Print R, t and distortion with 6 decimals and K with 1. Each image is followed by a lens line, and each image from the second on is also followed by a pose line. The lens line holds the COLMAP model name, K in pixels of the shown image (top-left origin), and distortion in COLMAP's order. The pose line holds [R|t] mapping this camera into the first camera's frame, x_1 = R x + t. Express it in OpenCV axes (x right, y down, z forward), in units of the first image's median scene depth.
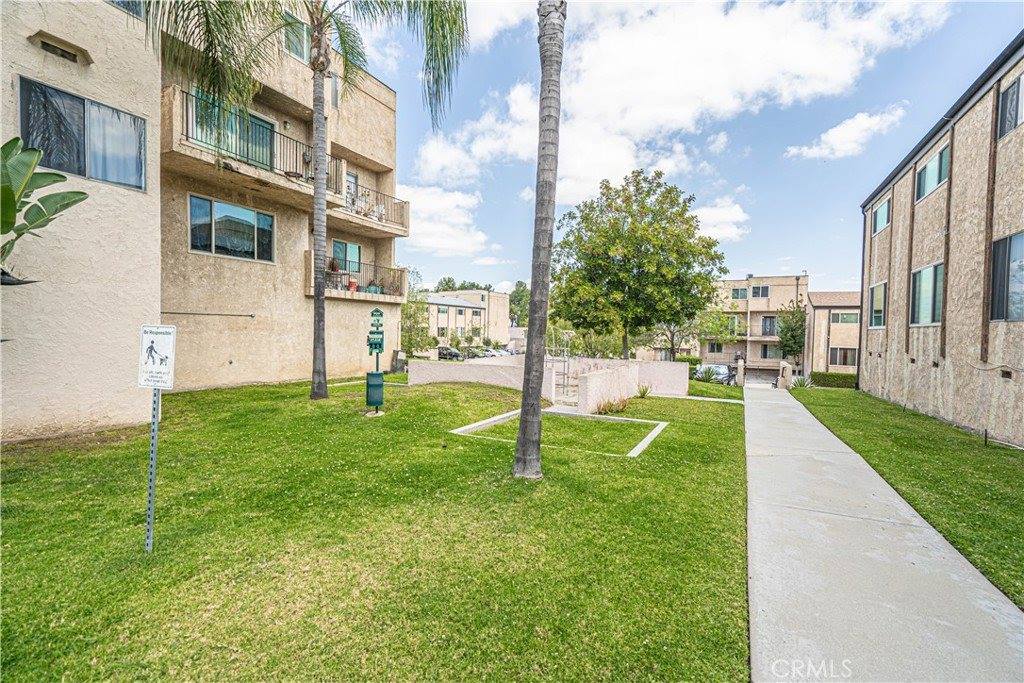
lens RADIAL K [[464.2, 0, 510.2], [0, 464.2, 344.8], [0, 0, 1]] dist [-0.001418, 0.000195]
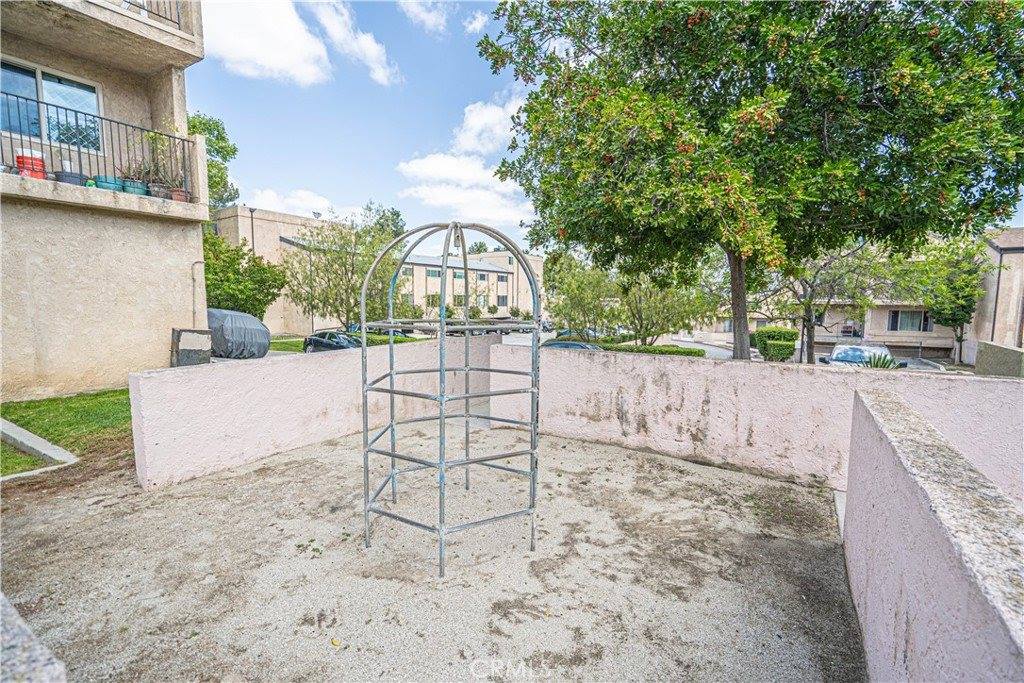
lens RADIAL K [[464.2, 0, 510.2], [0, 464.2, 344.8], [0, 0, 1]] dist [-0.001418, 0.000195]
pose [[0.995156, -0.004888, -0.098182, 0.028124], [0.011024, 0.998012, 0.062054, 0.000775], [0.097684, -0.062836, 0.993232, 0.168407]]
